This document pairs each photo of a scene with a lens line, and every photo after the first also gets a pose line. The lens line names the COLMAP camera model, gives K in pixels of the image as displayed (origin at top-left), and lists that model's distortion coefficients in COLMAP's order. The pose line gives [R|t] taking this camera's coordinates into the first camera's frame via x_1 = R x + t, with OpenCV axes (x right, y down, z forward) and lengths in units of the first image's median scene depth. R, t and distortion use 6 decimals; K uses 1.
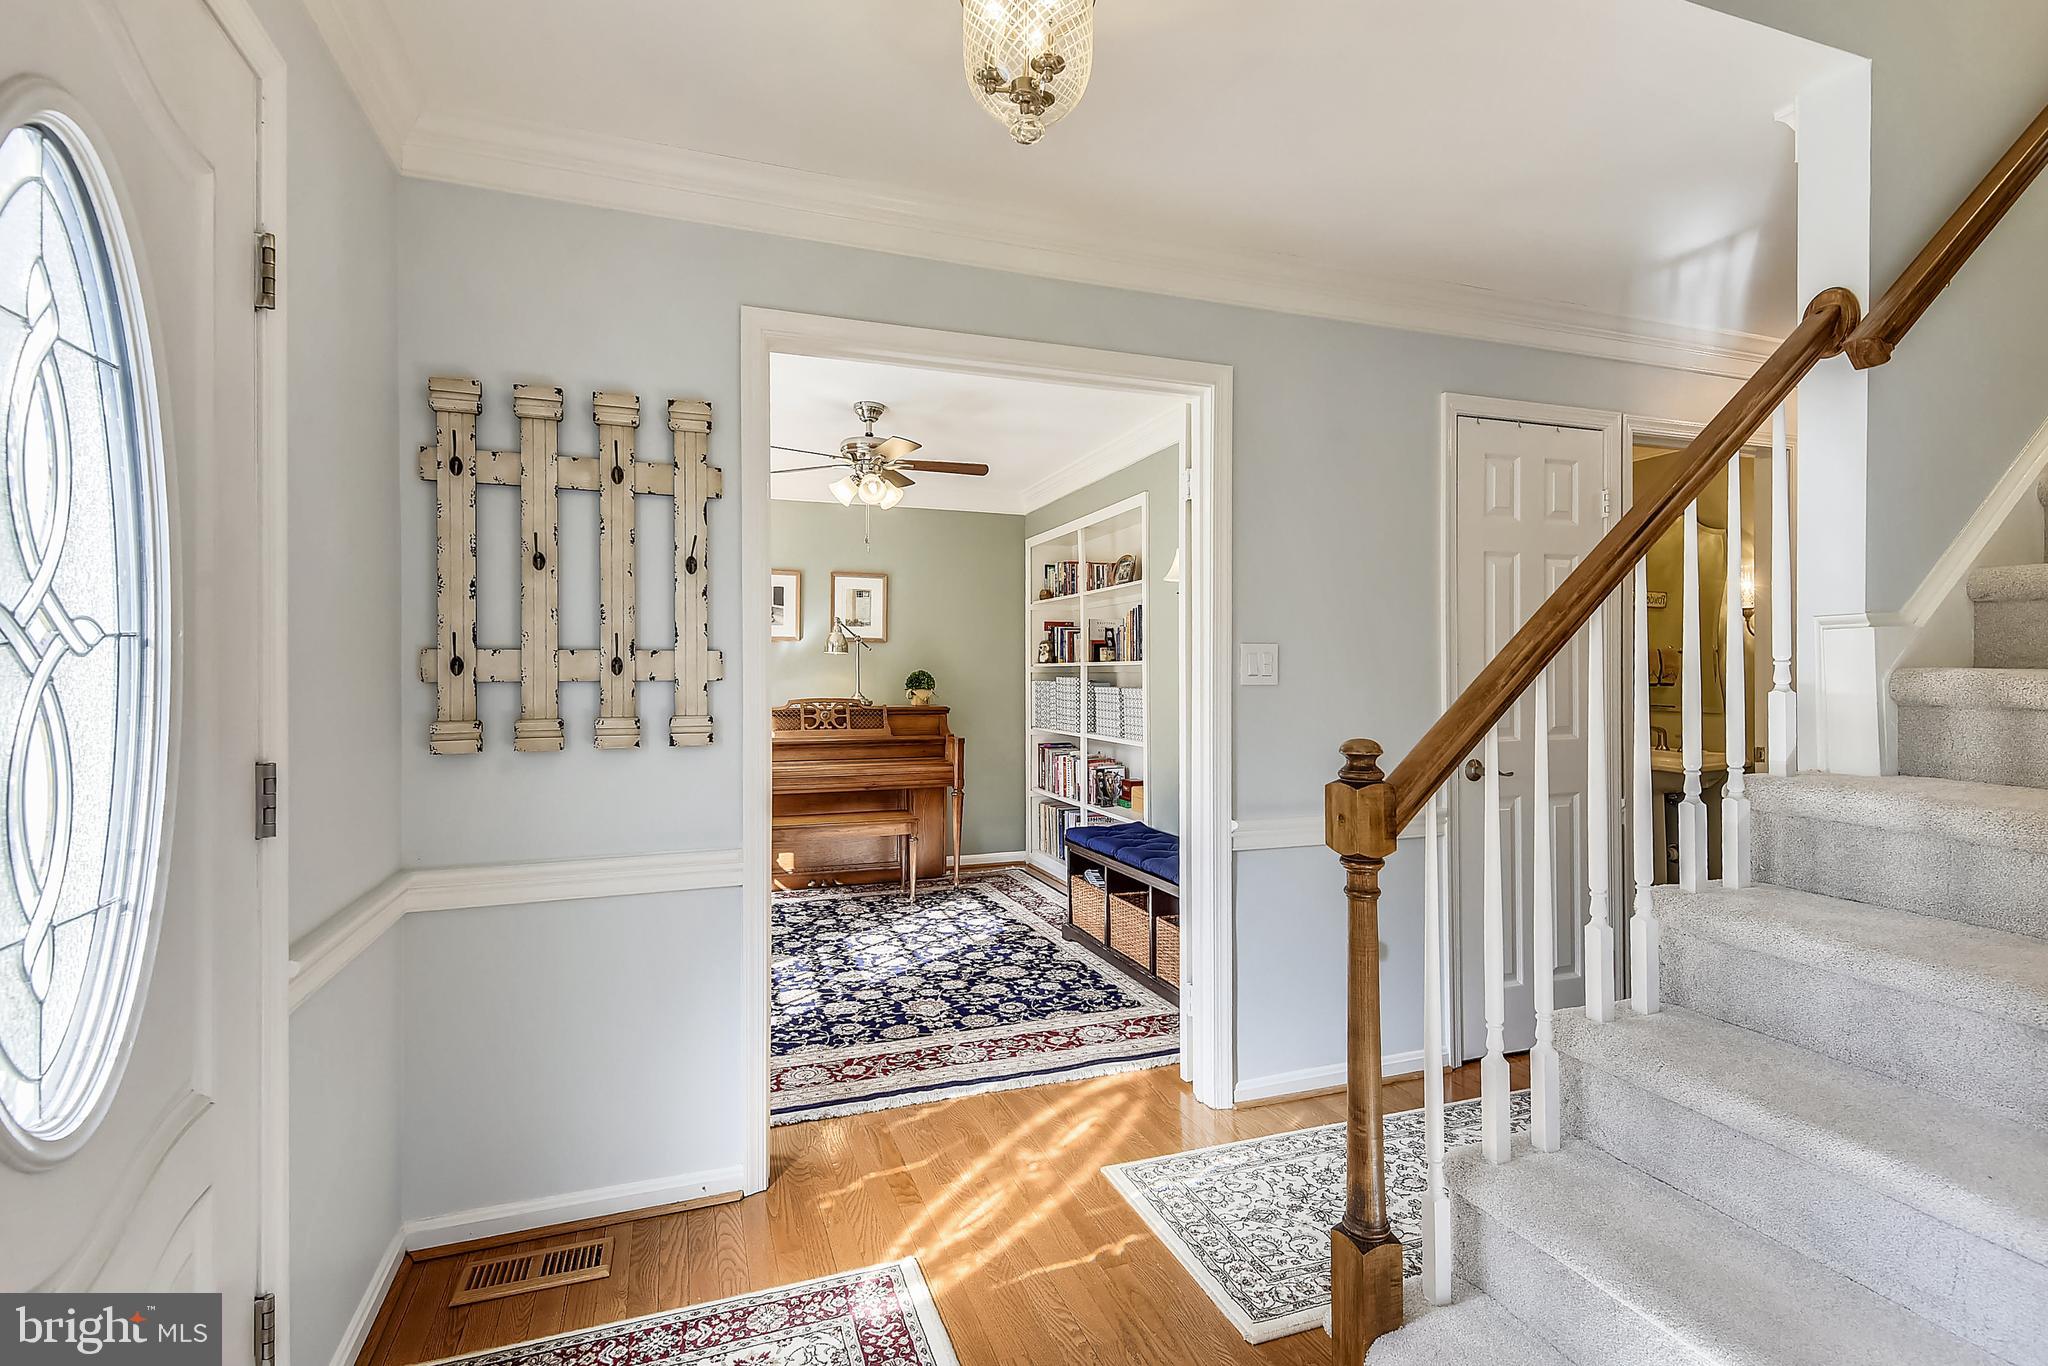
lens RADIAL K [[949.0, 0, 1025.5], [0, 949.0, 672.6], [0, 0, 1]] dist [0.003755, -0.005035]
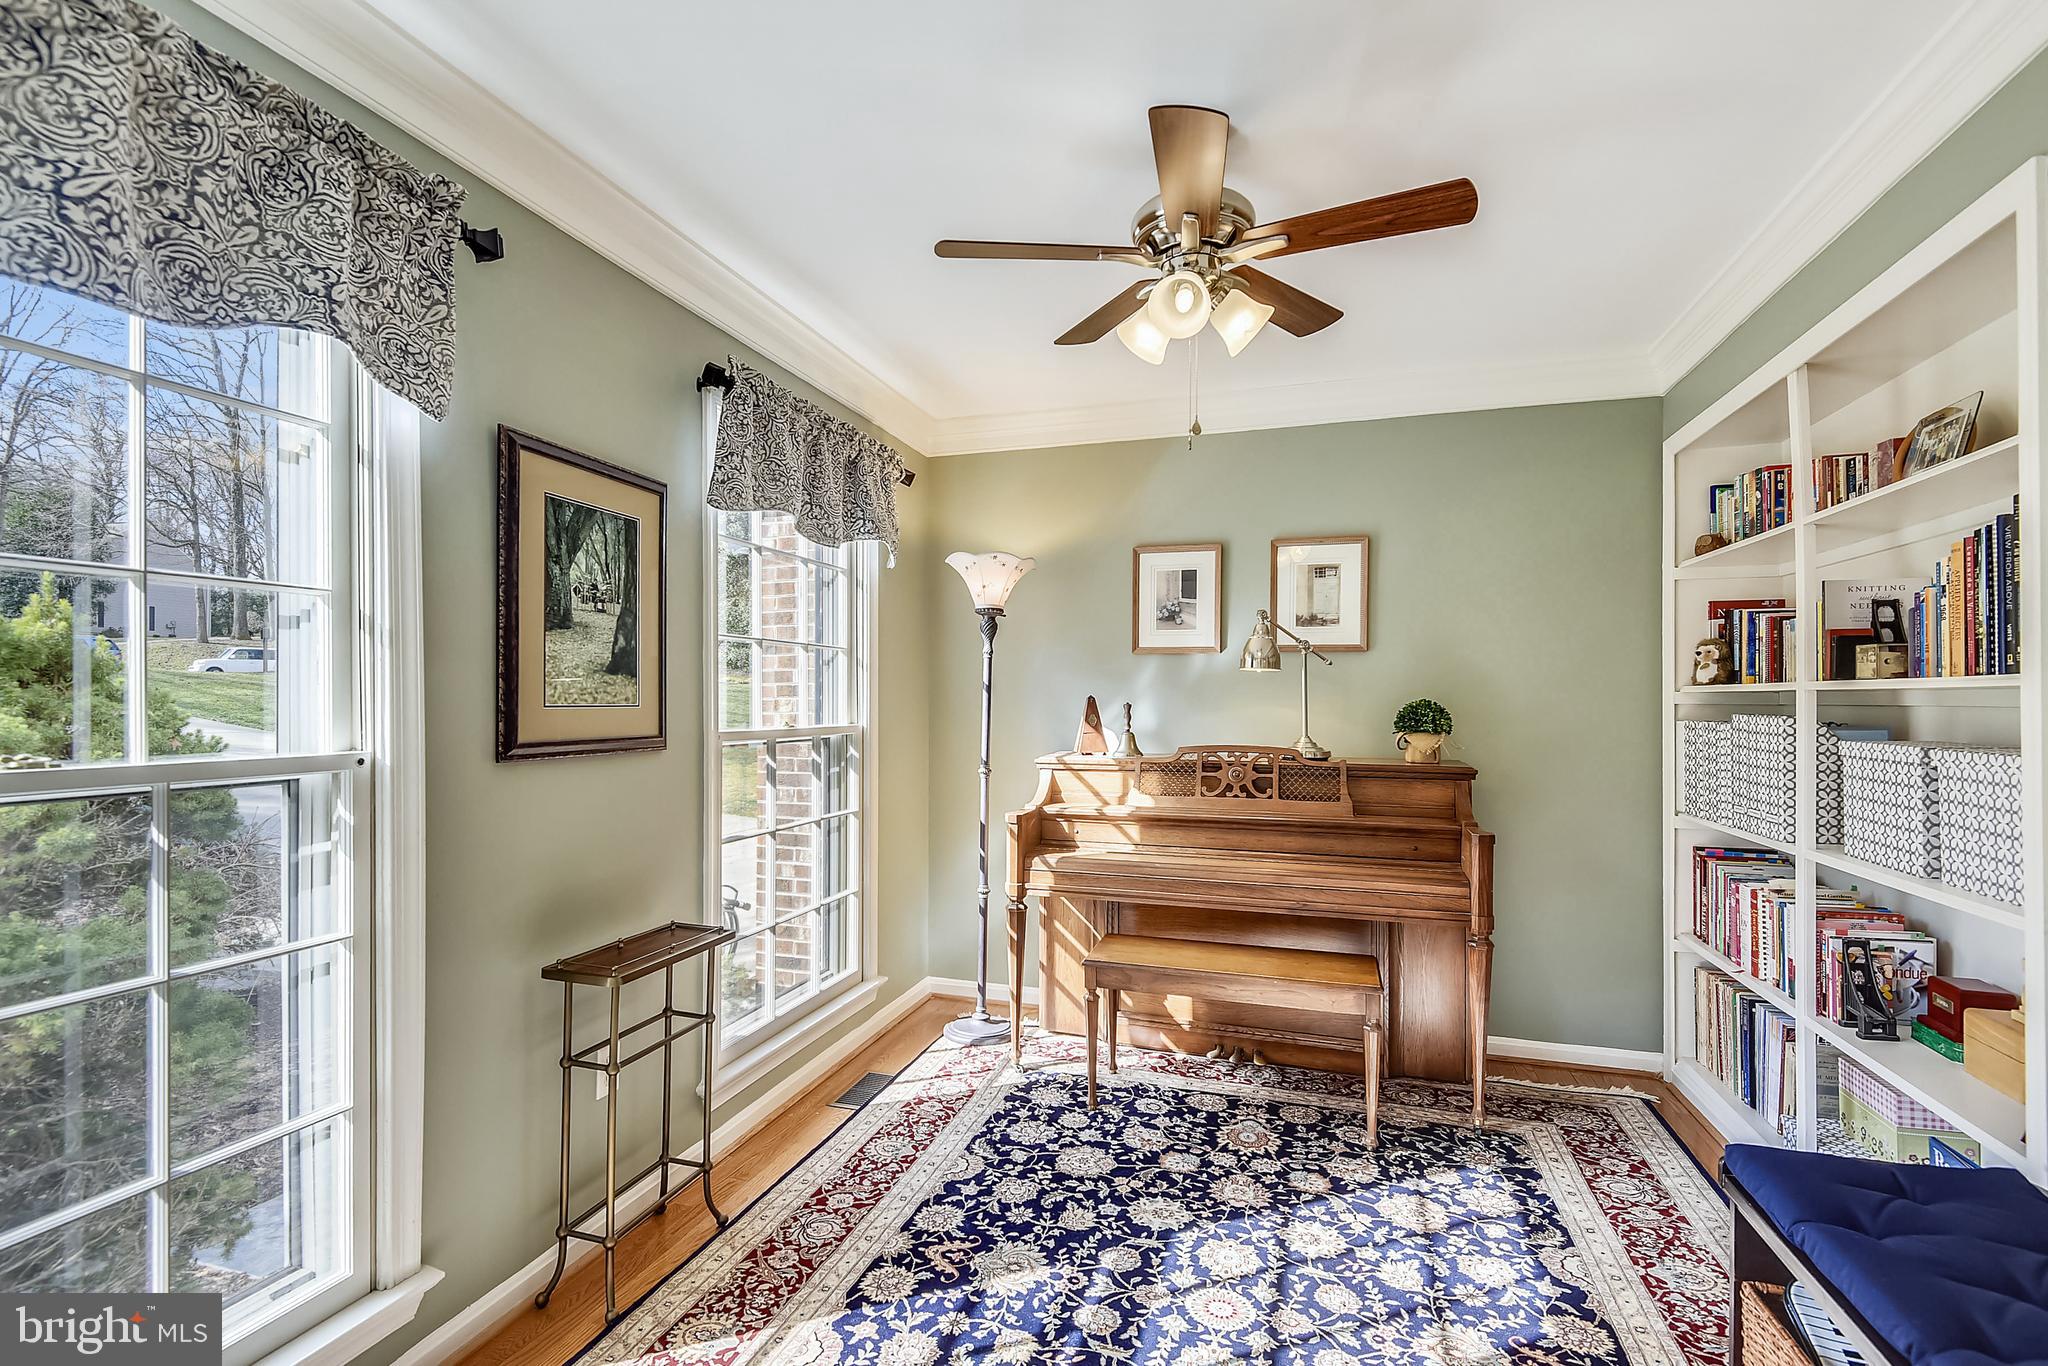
lens RADIAL K [[949.0, 0, 1006.2], [0, 949.0, 695.7], [0, 0, 1]] dist [0.003755, -0.005035]
pose [[0.793112, 0.000308, -0.609076, 0.035229], [-0.001972, 0.999996, -0.002063, -0.002849], [0.609073, 0.002838, 0.793109, 0.431107]]
